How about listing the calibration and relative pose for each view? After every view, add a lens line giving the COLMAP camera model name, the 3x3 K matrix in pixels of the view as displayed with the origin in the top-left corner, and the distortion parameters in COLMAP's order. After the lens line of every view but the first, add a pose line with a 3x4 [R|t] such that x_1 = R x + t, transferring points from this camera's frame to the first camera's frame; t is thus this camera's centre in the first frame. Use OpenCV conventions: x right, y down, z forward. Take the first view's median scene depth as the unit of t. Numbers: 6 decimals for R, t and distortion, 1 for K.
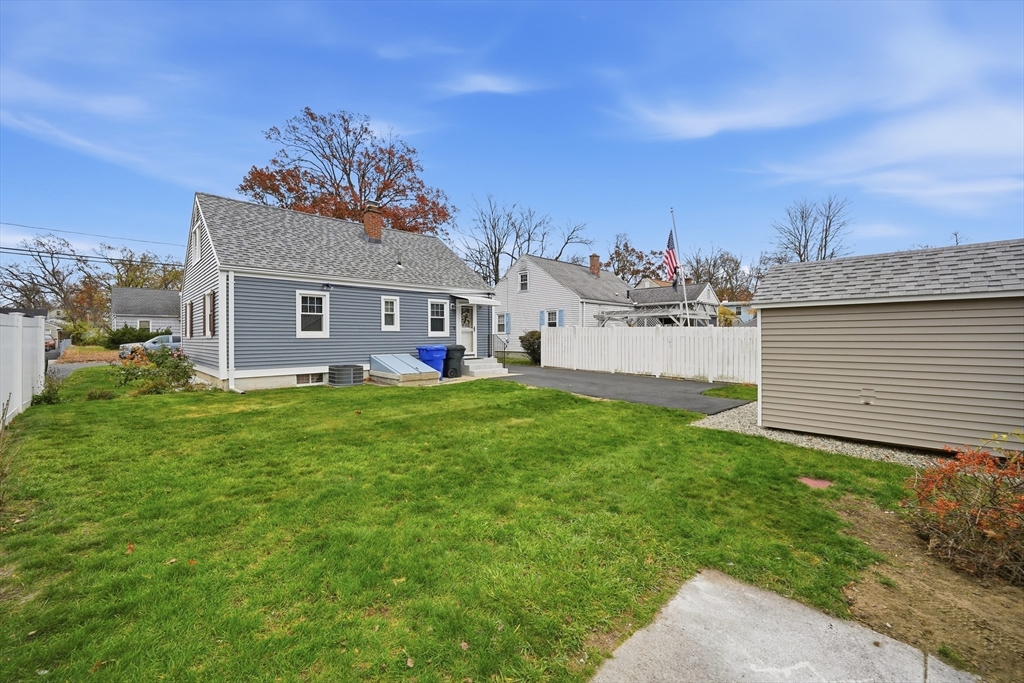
lens RADIAL K [[424.2, 0, 512.2], [0, 424.2, 337.8], [0, 0, 1]] dist [-0.009328, -0.001036]
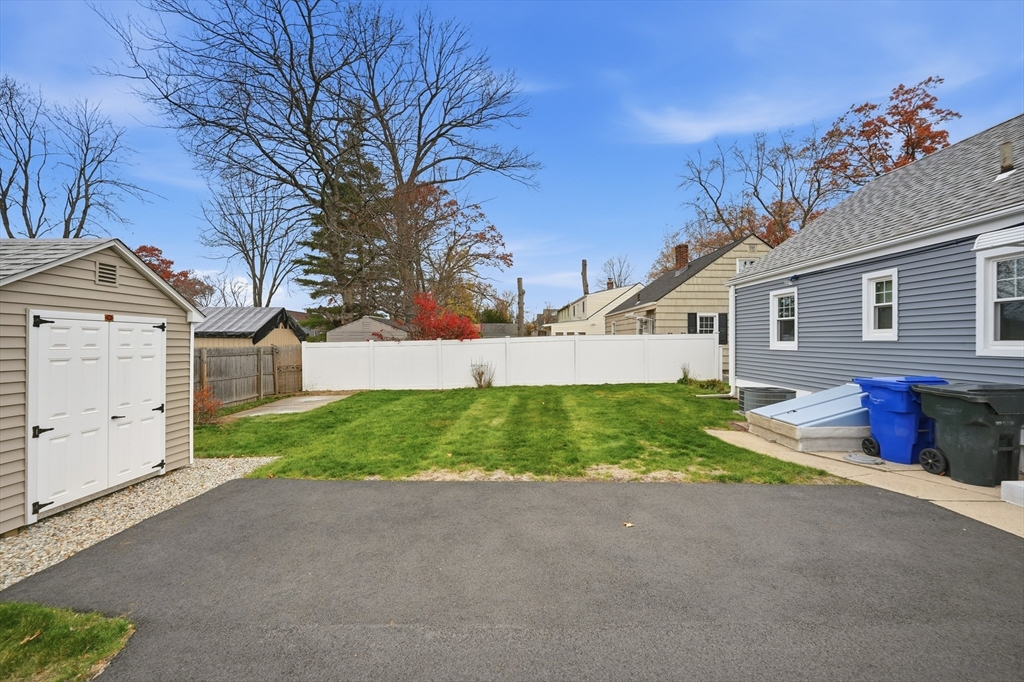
lens RADIAL K [[407.5, 0, 505.9], [0, 407.5, 340.0], [0, 0, 1]] dist [-0.009041, -0.000726]
pose [[-0.710033, 0.004336, -0.704156, 0.334815], [0.001115, 0.999987, 0.005034, -0.017875], [0.704168, 0.002789, -0.710028, 0.944555]]
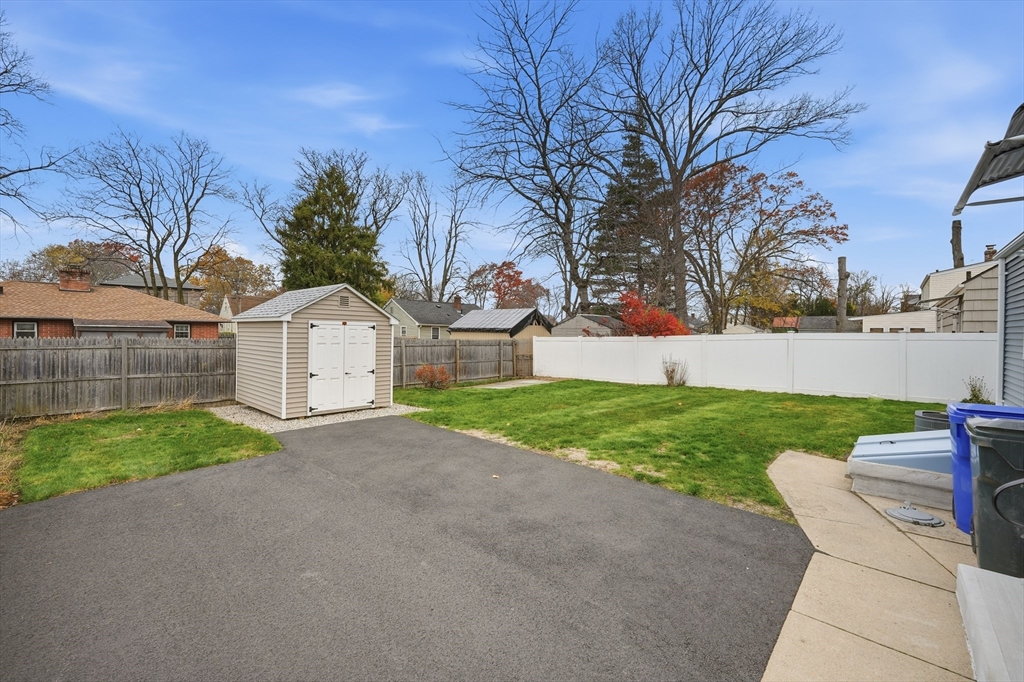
lens RADIAL K [[407.5, 0, 505.9], [0, 407.5, 340.0], [0, 0, 1]] dist [-0.009041, -0.000726]
pose [[-0.998038, -0.006239, -0.062295, 0.136062], [-0.007521, 0.999765, 0.020356, -0.022467], [0.062154, 0.020785, -0.997850, 1.137967]]
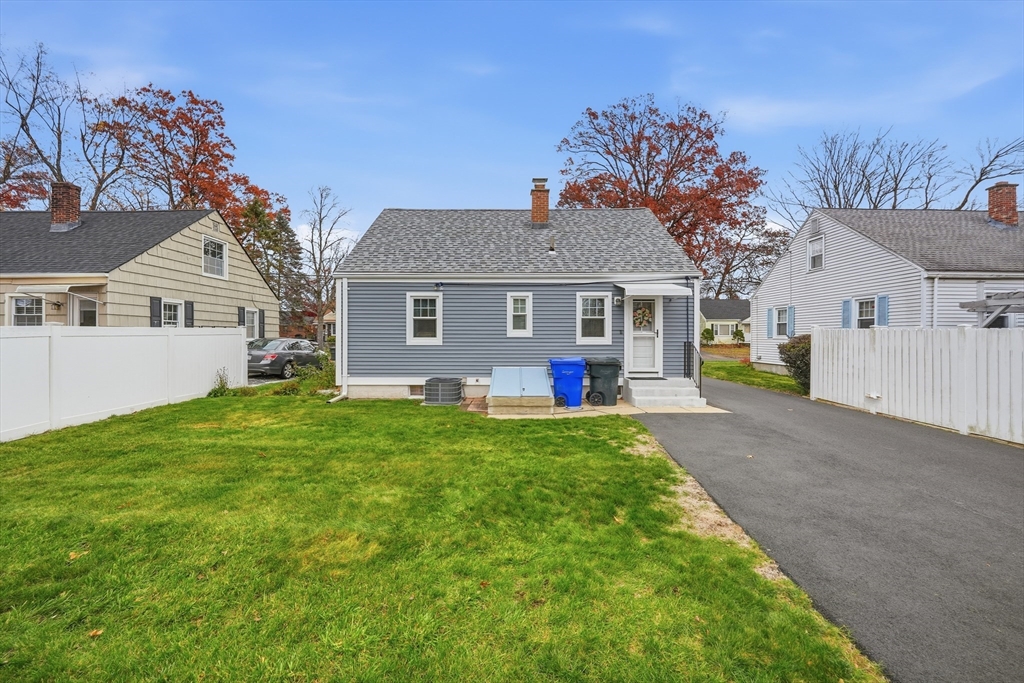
lens RADIAL K [[424.2, 0, 512.2], [0, 424.2, 337.8], [0, 0, 1]] dist [-0.009328, -0.001036]
pose [[0.707197, 0.007567, -0.706976, 0.233394], [-0.006940, 0.999969, 0.003760, -0.015651], [0.706982, 0.002247, 0.707228, 0.404083]]
